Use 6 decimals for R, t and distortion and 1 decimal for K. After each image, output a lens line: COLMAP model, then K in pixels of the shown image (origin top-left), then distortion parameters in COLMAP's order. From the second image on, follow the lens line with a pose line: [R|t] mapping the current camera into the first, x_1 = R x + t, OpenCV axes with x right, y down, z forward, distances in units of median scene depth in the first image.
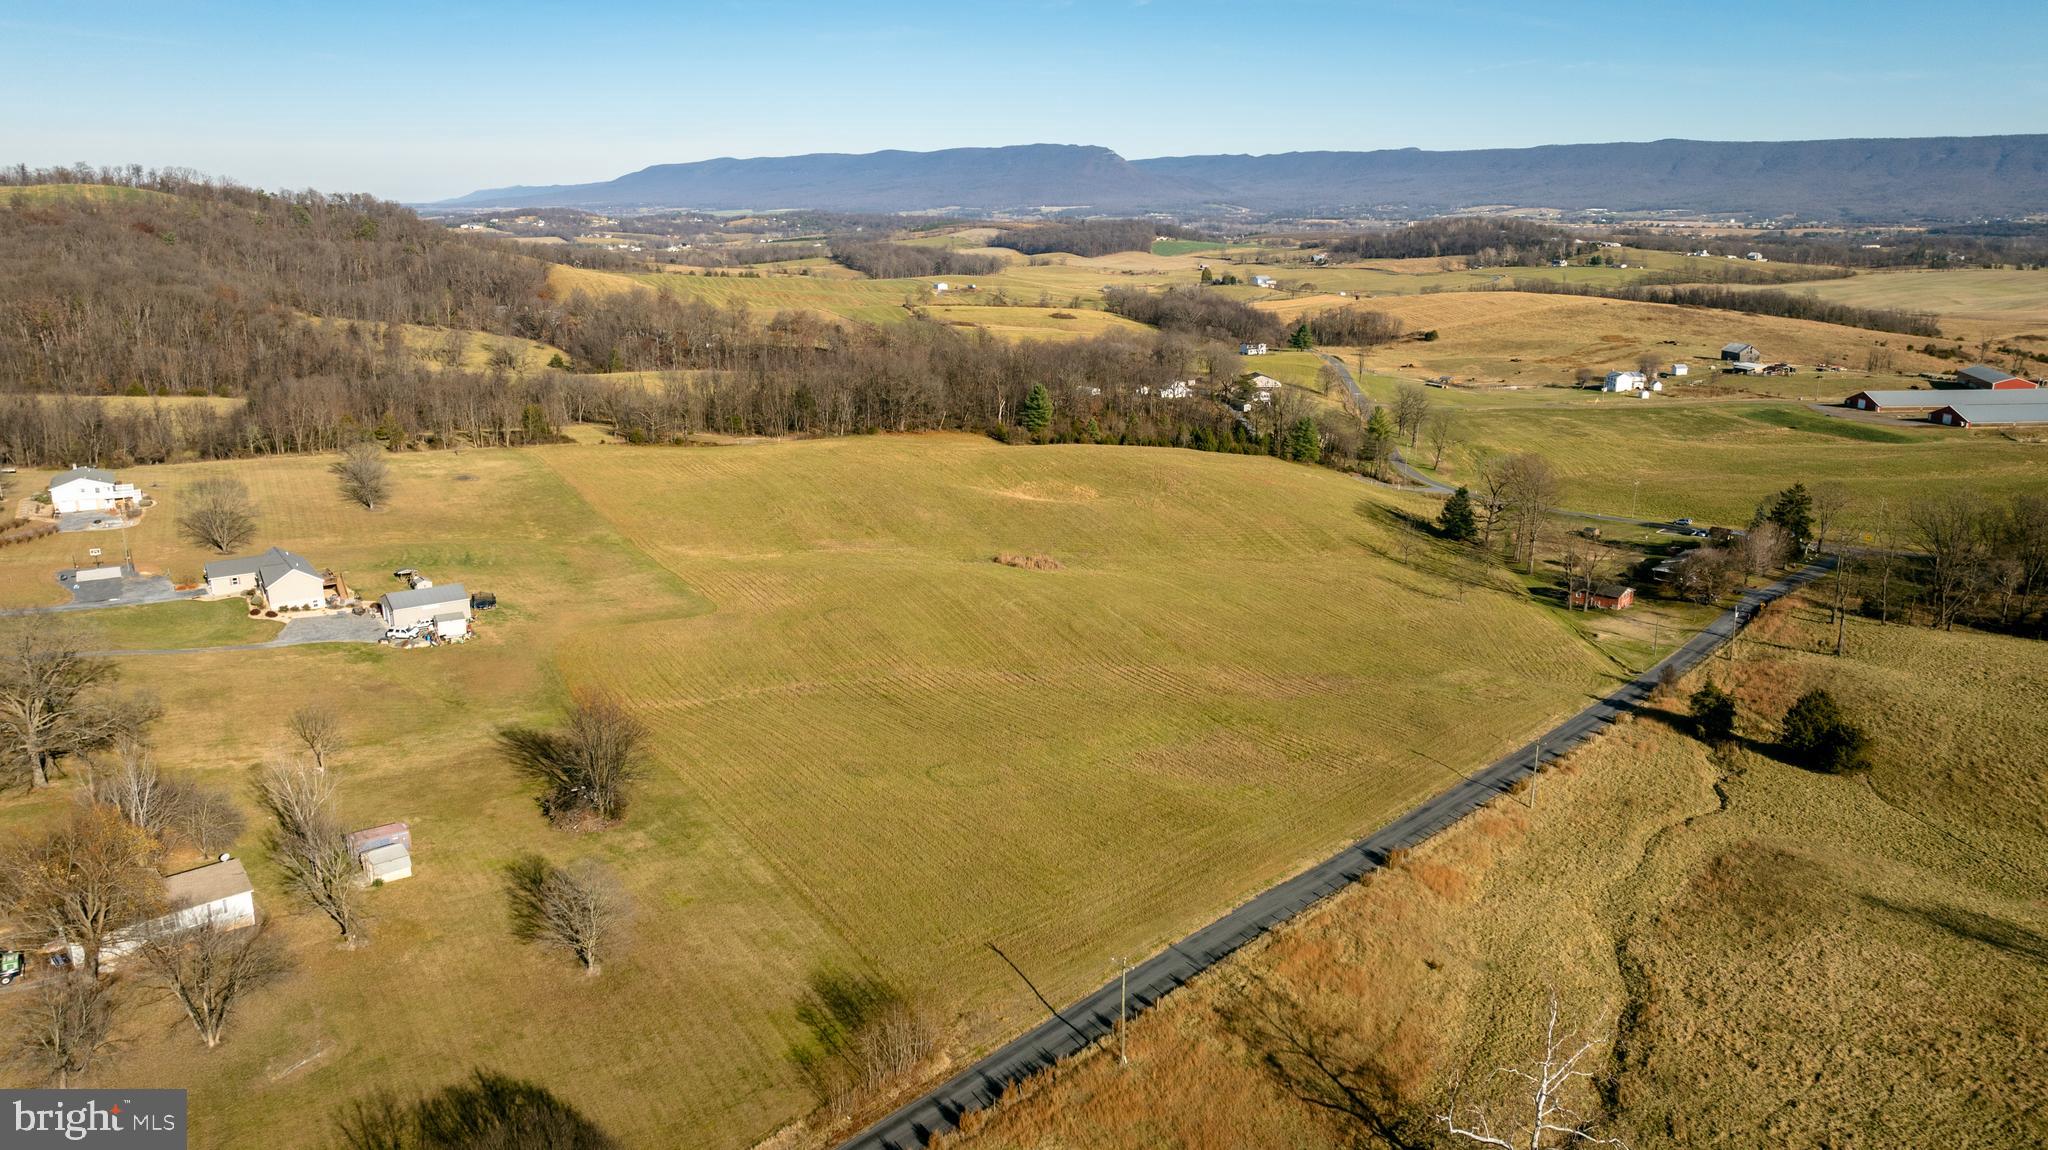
lens RADIAL K [[1438.4, 0, 1032.5], [0, 1438.4, 585.1], [0, 0, 1]] dist [-0.030693, 0.027661]
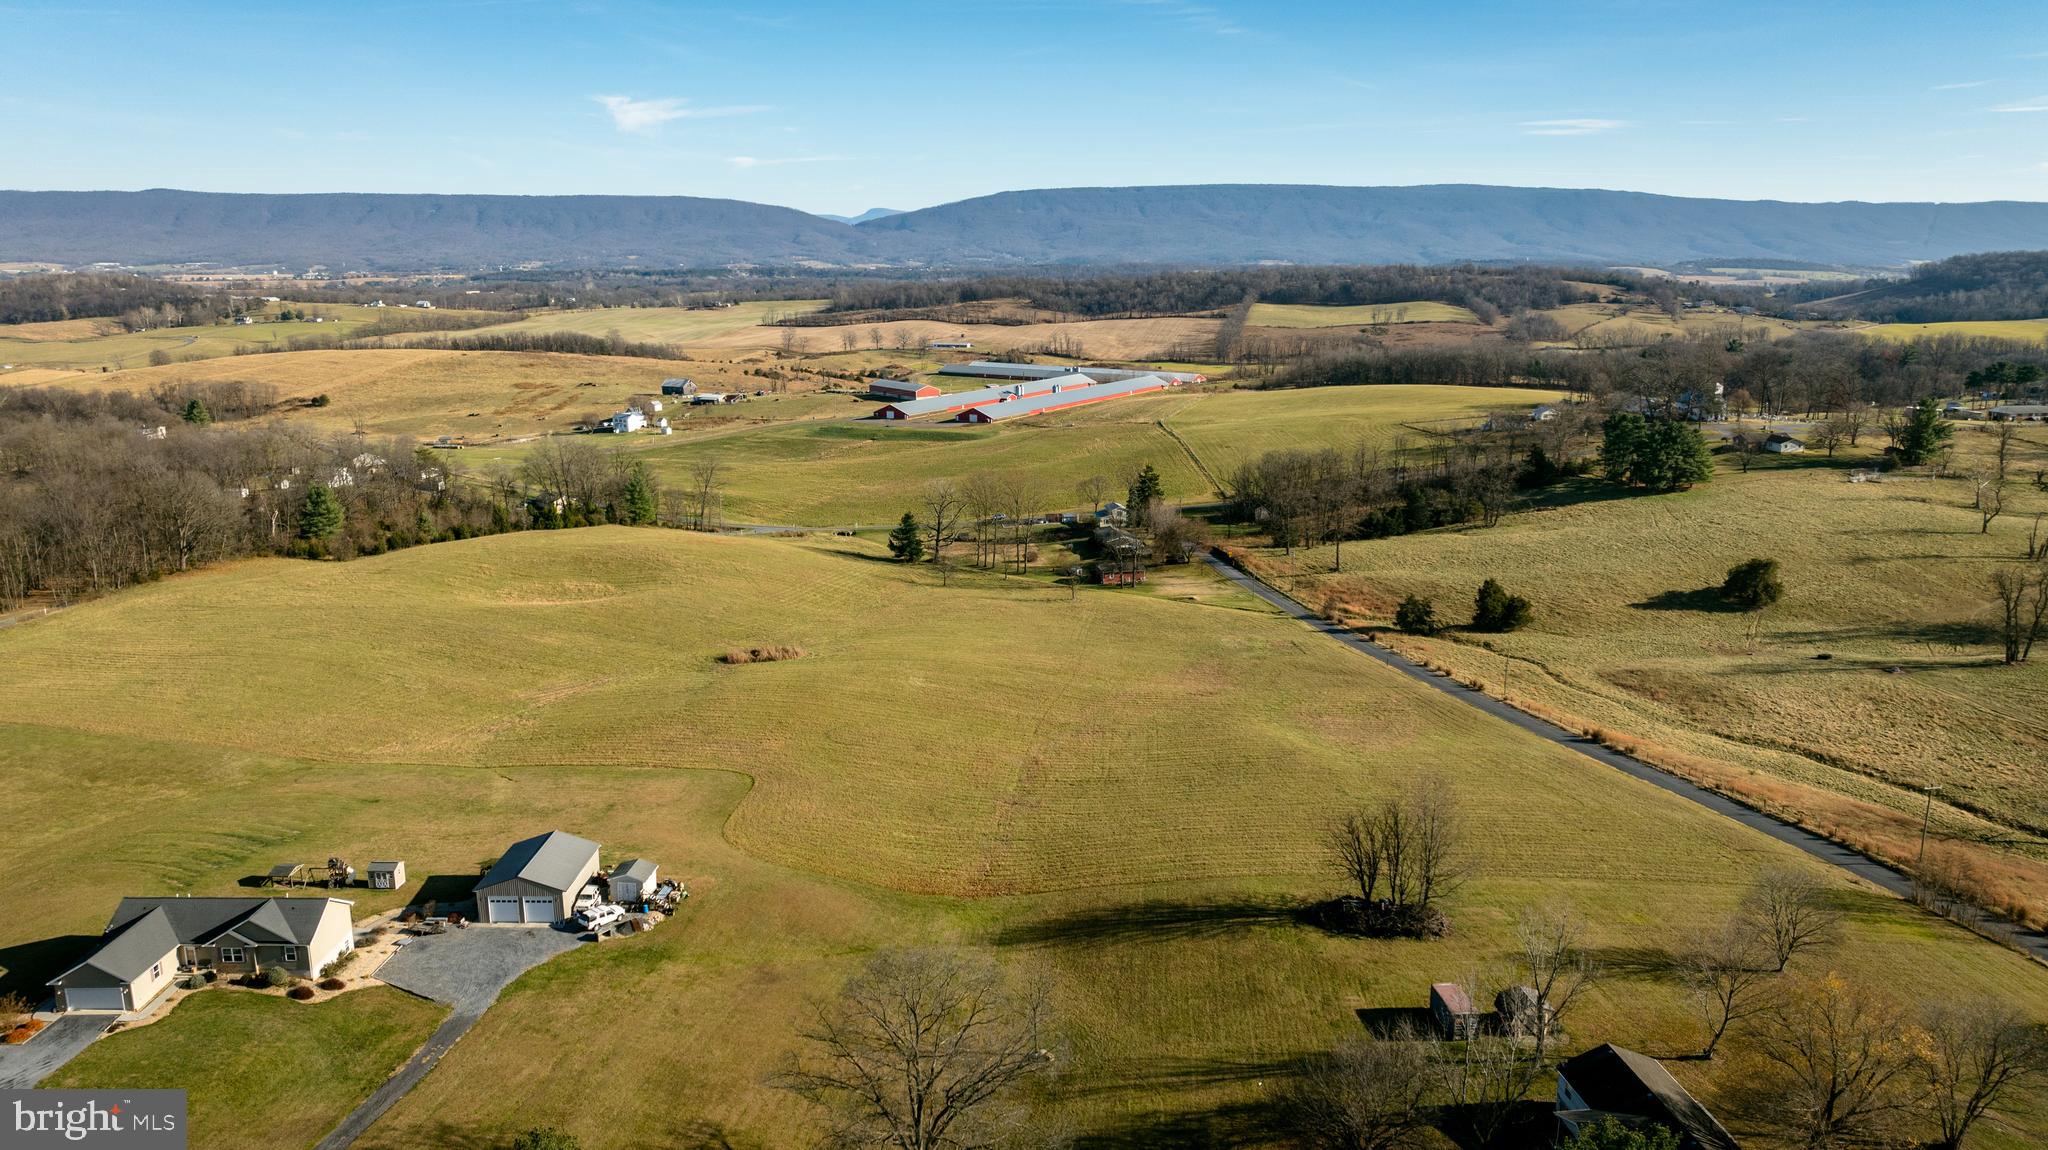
lens RADIAL K [[1438.4, 0, 1009.1], [0, 1438.4, 589.8], [0, 0, 1]] dist [-0.030693, 0.027661]
pose [[0.574903, -0.190871, 0.795648, -0.101665], [0.215389, 0.973417, 0.077885, -0.015433], [-0.789363, 0.126598, 0.600732, 0.056662]]
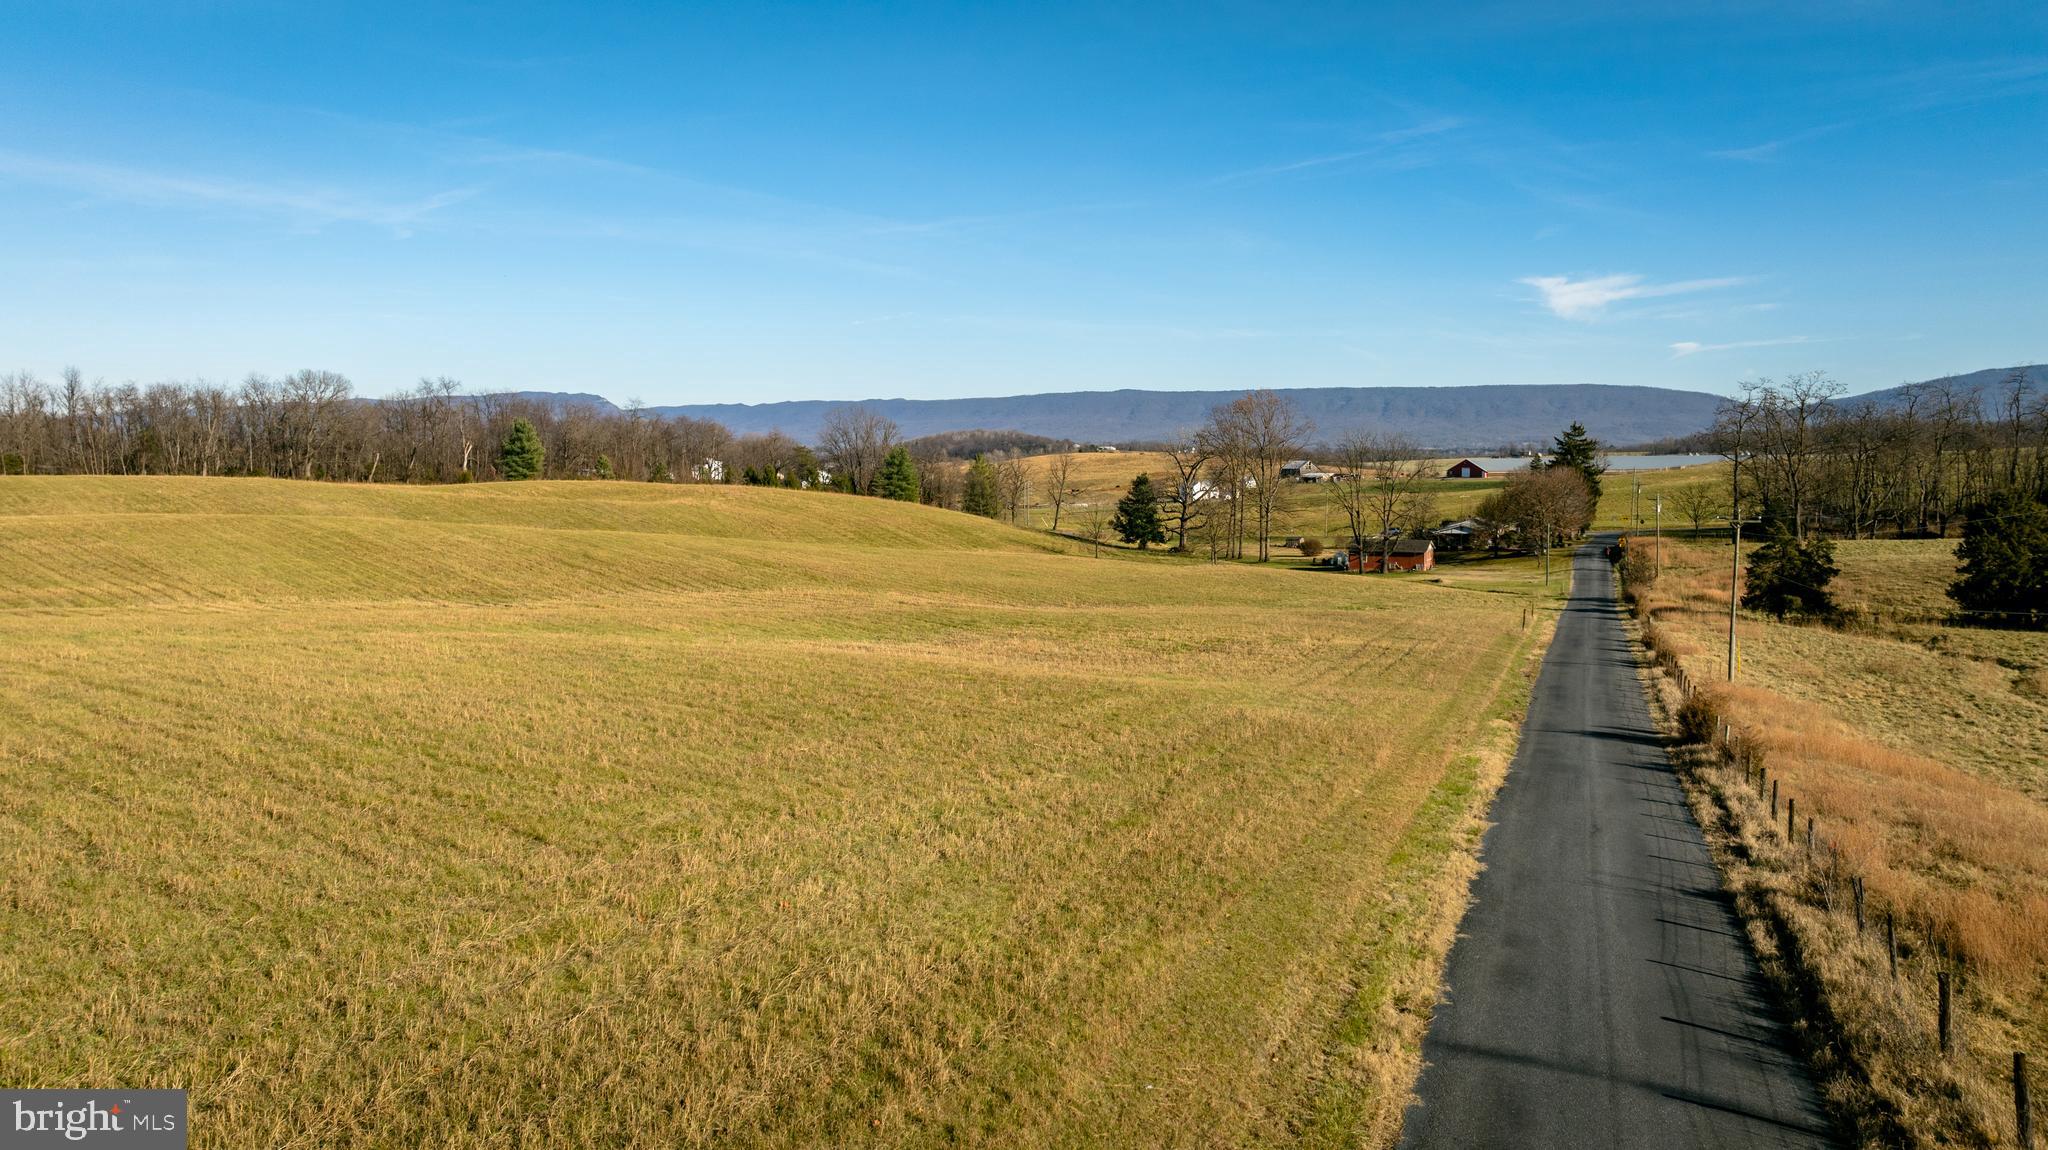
lens RADIAL K [[1438.4, 0, 1032.9], [0, 1438.4, 572.1], [0, 0, 1]] dist [-0.030693, 0.027661]
pose [[0.942229, -0.034604, 0.333177, 0.000947], [0.093105, 0.982511, -0.161259, 0.017216], [-0.321770, 0.182963, 0.928972, 0.067915]]
